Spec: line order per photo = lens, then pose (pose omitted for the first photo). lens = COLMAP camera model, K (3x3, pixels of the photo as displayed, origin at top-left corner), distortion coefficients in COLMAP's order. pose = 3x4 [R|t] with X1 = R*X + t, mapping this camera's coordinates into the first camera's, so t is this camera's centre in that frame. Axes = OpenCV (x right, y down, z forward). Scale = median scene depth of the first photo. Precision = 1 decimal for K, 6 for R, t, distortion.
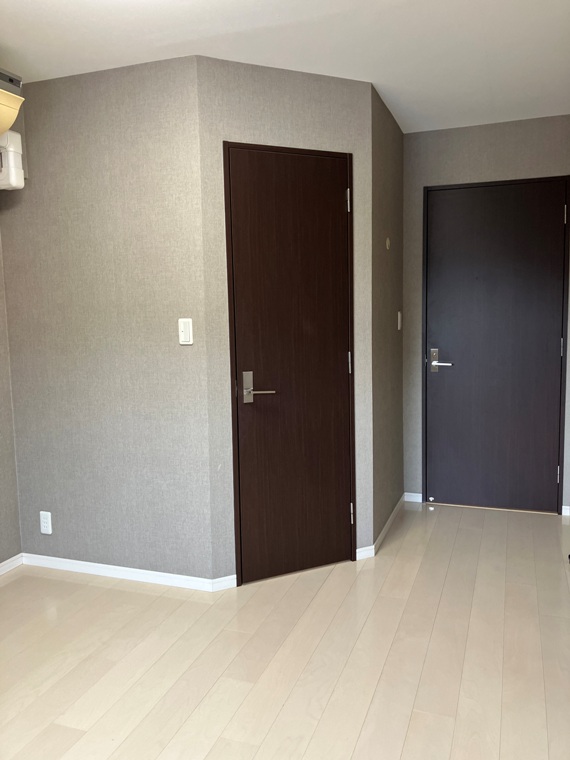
lens RADIAL K [[625.7, 0, 285.6], [0, 625.7, 379.4], [0, 0, 1]] dist [-0.013803, -0.005106]
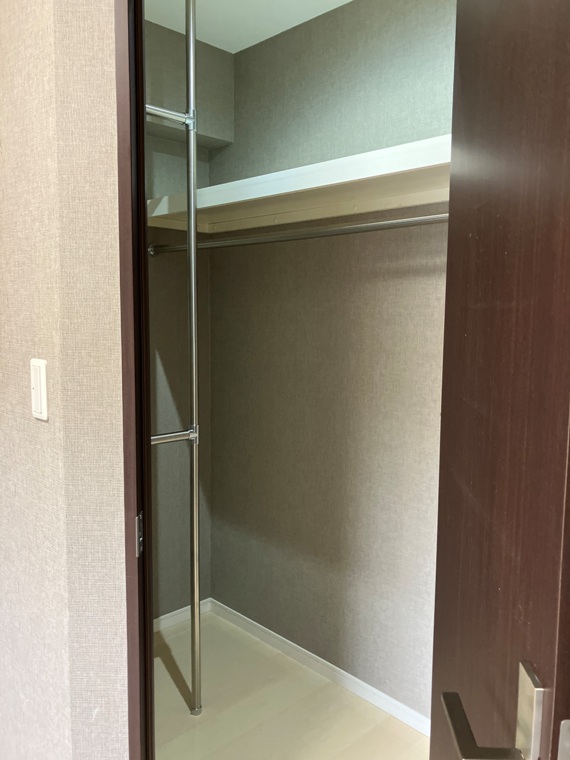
lens RADIAL K [[625.7, 0, 284.8], [0, 625.7, 381.1], [0, 0, 1]] dist [-0.013803, -0.005106]
pose [[0.897639, 0.071341, -0.434918, 0.180225], [-0.078688, 0.996899, 0.001119, -0.096250], [0.433649, 0.033218, 0.900469, 0.688179]]
